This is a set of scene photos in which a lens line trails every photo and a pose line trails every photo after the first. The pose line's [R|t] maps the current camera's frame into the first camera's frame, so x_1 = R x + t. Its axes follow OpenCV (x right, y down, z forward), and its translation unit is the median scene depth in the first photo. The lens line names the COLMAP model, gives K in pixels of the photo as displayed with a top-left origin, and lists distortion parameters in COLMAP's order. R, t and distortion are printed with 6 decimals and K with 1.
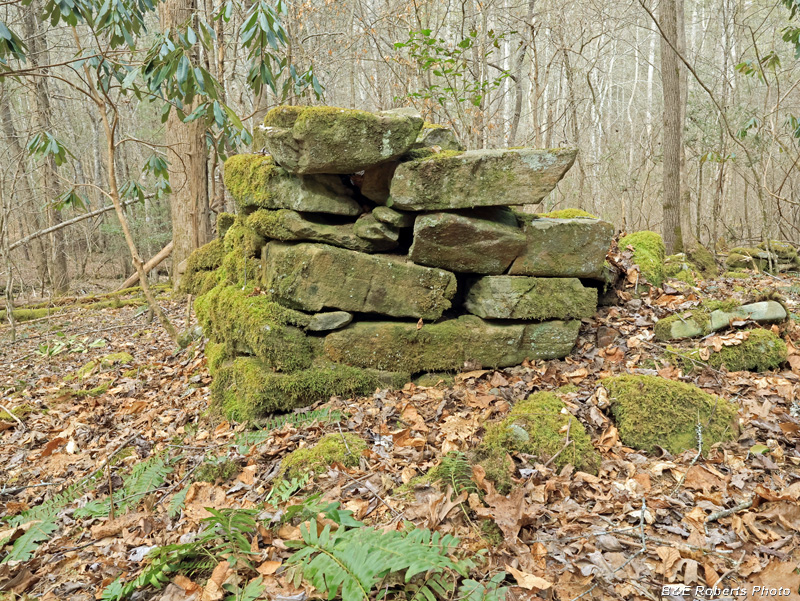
lens RADIAL K [[692.0, 0, 400.2], [0, 692.0, 301.6], [0, 0, 1]] dist [-0.007165, 0.010495]
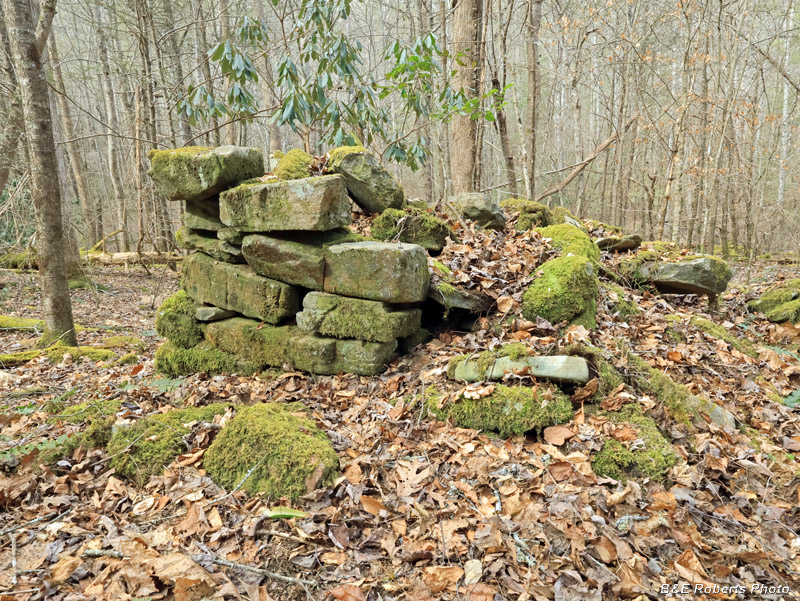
lens RADIAL K [[563.6, 0, 399.9], [0, 563.6, 298.3], [0, 0, 1]] dist [0.030440, -0.000305]
pose [[0.803272, 0.110037, -0.585360, 0.793911], [-0.082419, 0.993867, 0.073727, -0.107251], [0.589883, -0.010977, 0.807414, 0.357065]]
